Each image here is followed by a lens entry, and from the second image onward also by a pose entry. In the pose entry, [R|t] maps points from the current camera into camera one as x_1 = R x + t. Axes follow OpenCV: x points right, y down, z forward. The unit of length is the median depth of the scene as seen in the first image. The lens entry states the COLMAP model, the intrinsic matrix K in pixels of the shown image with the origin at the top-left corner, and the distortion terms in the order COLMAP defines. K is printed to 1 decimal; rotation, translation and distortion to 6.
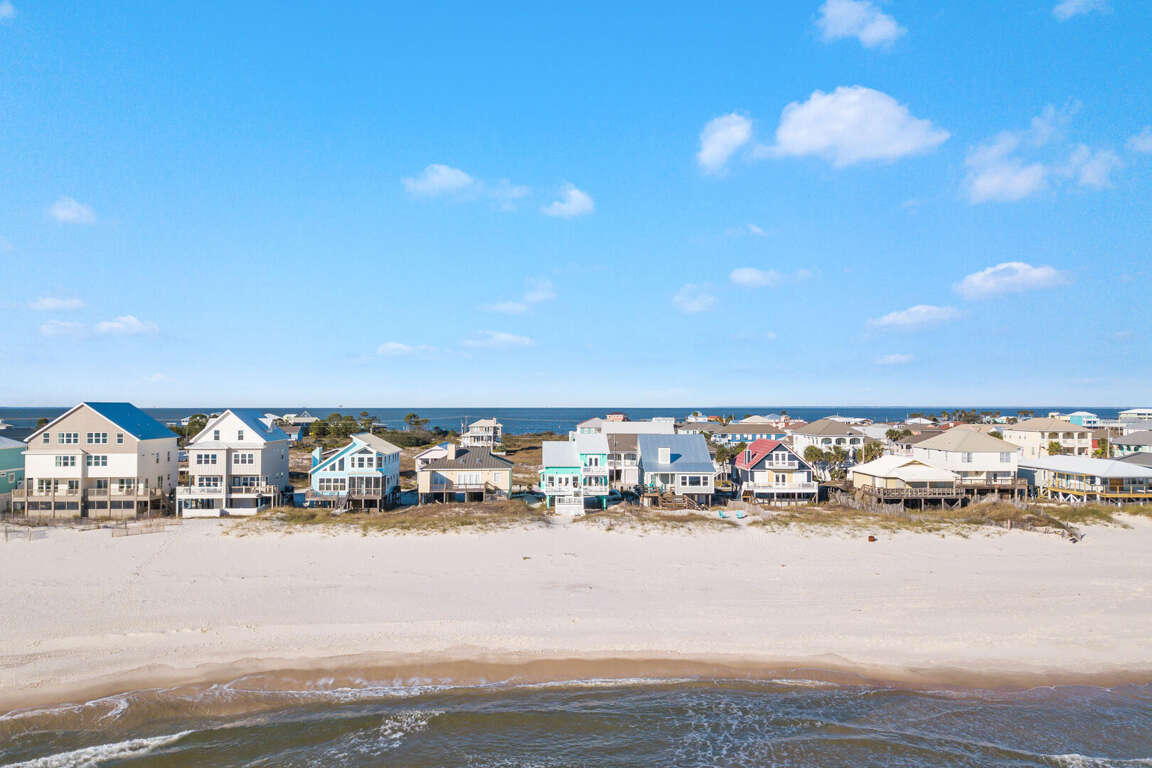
lens RADIAL K [[881.1, 0, 568.8], [0, 881.1, 342.1], [0, 0, 1]] dist [0.033801, -0.009326]
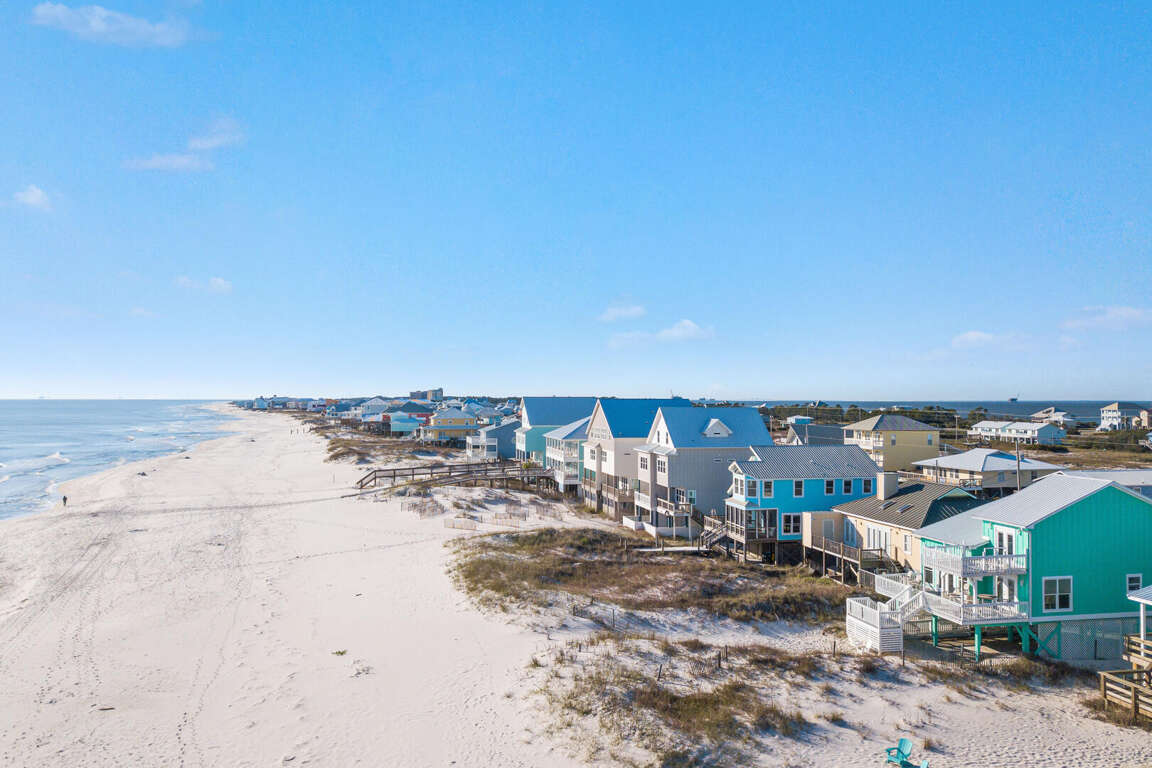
lens RADIAL K [[877.9, 0, 564.1], [0, 877.9, 380.8], [0, 0, 1]] dist [0.007839, -0.001079]
pose [[0.181797, -0.018649, -0.983159, 0.382998], [0.065228, 0.997847, -0.006866, 0.045401], [0.981170, -0.062881, 0.182622, 0.685291]]
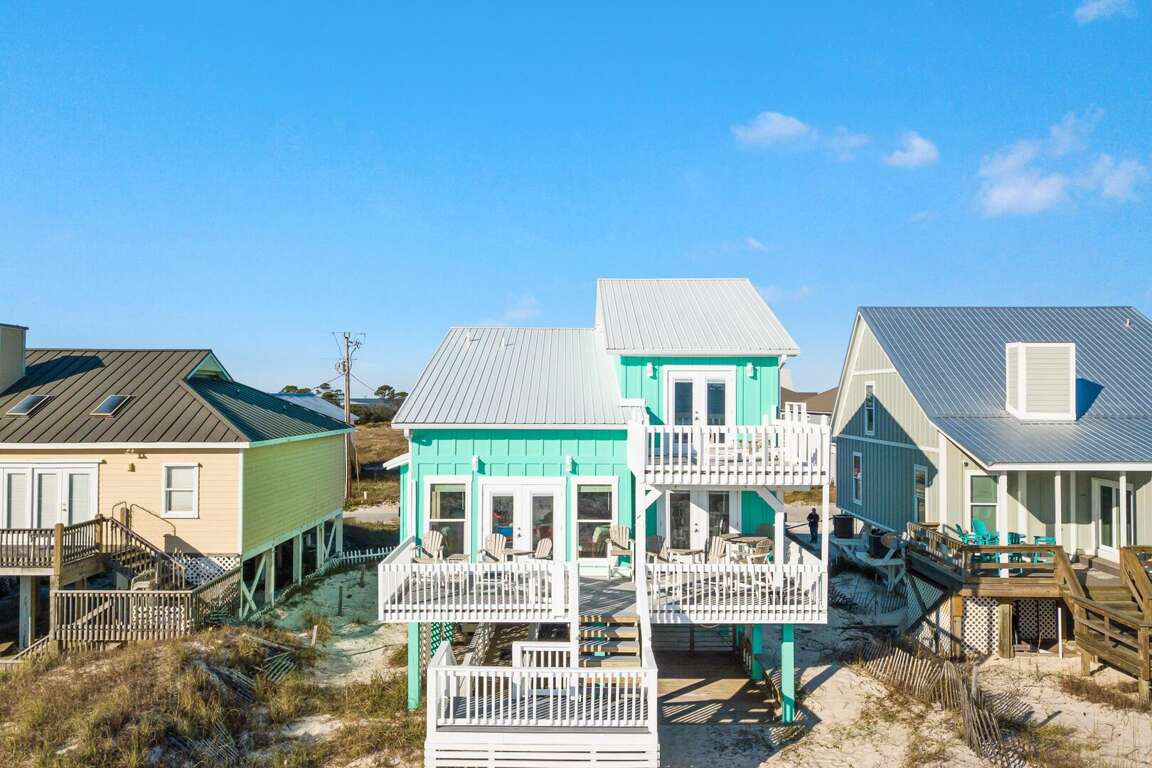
lens RADIAL K [[845.7, 0, 542.8], [0, 845.7, 414.4], [0, 0, 1]] dist [0.024388, -0.005915]
pose [[0.999845, 0.007025, -0.016150, 0.000225], [-0.006232, 0.998798, 0.048624, 0.123227], [0.016472, -0.048515, 0.998687, 0.792849]]
